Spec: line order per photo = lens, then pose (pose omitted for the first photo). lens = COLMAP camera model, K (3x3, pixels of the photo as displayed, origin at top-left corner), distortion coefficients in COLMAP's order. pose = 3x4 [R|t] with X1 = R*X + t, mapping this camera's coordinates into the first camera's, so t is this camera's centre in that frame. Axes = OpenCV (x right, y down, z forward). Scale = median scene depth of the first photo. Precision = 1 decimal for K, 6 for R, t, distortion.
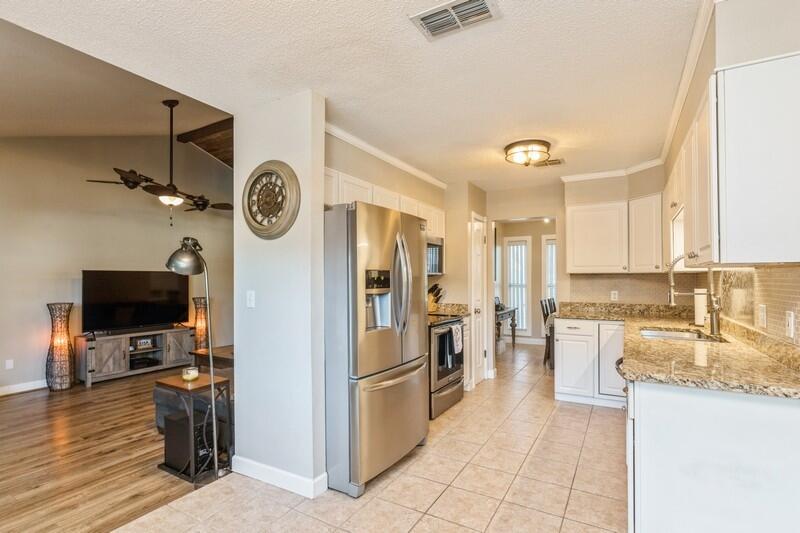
lens RADIAL K [[388.2, 0, 405.5], [0, 388.2, 271.6], [0, 0, 1]] dist [-0.008388, 0.000882]
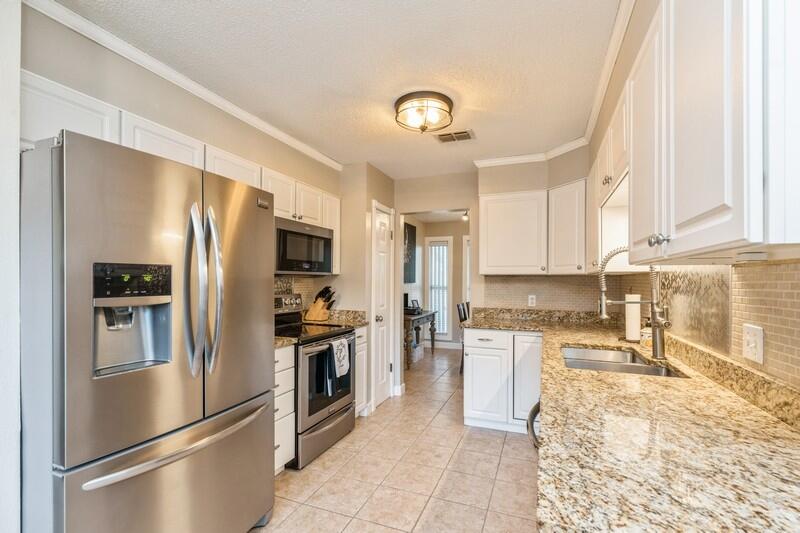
lens RADIAL K [[358.0, 0, 407.4], [0, 358.0, 275.9], [0, 0, 1]] dist [0.002721, -0.002733]
pose [[0.988194, 0.007181, 0.153040, 0.162141], [-0.008045, 0.999955, 0.005027, 0.005181], [-0.152997, -0.006199, 0.988207, 0.287459]]
